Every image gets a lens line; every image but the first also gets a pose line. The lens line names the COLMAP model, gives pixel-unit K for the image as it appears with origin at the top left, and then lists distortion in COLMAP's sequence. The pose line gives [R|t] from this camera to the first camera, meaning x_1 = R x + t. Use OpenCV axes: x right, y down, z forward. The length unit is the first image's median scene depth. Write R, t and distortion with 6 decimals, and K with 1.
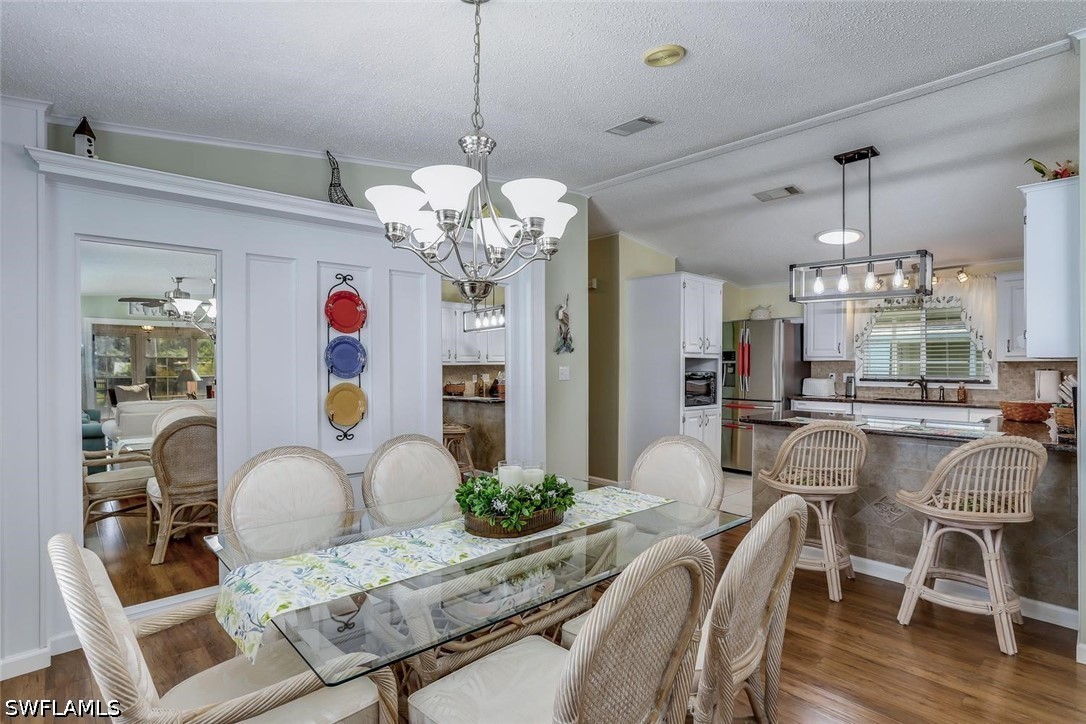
lens RADIAL K [[566.4, 0, 539.7], [0, 566.4, 357.1], [0, 0, 1]] dist [-0.042583, 0.023010]
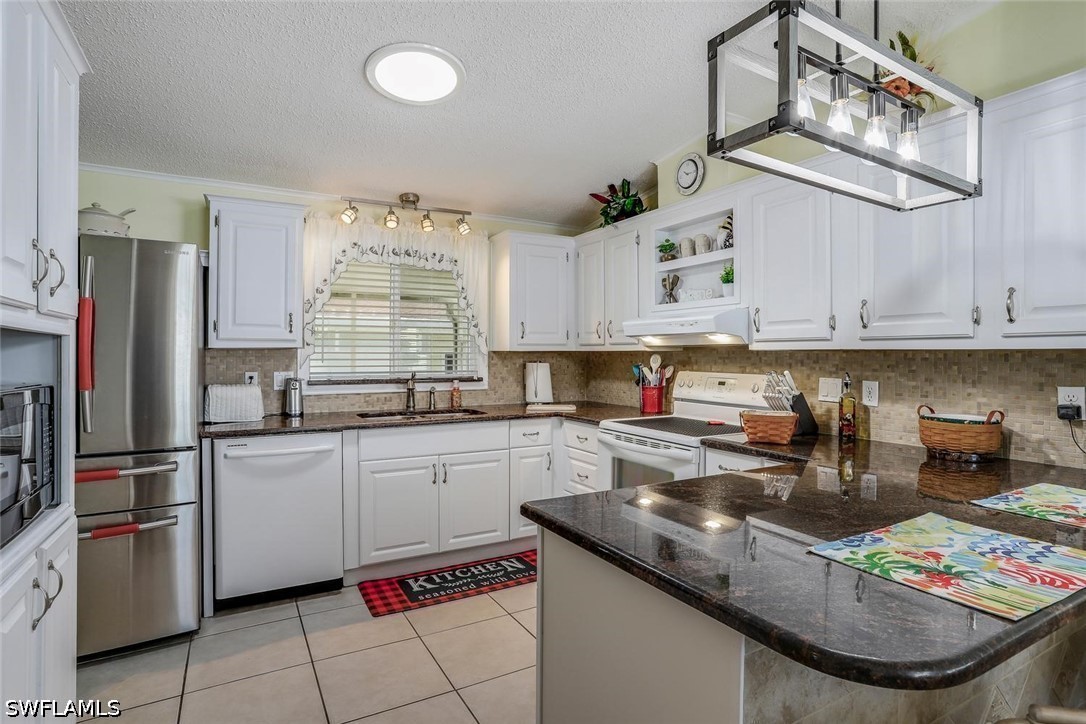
lens RADIAL K [[566.4, 0, 545.3], [0, 566.4, 354.9], [0, 0, 1]] dist [-0.042583, 0.023010]
pose [[0.242857, 0.000188, 0.970062, 0.103816], [-0.011804, 0.999927, 0.002761, 0.009342], [-0.969990, -0.012121, 0.242842, 0.704466]]
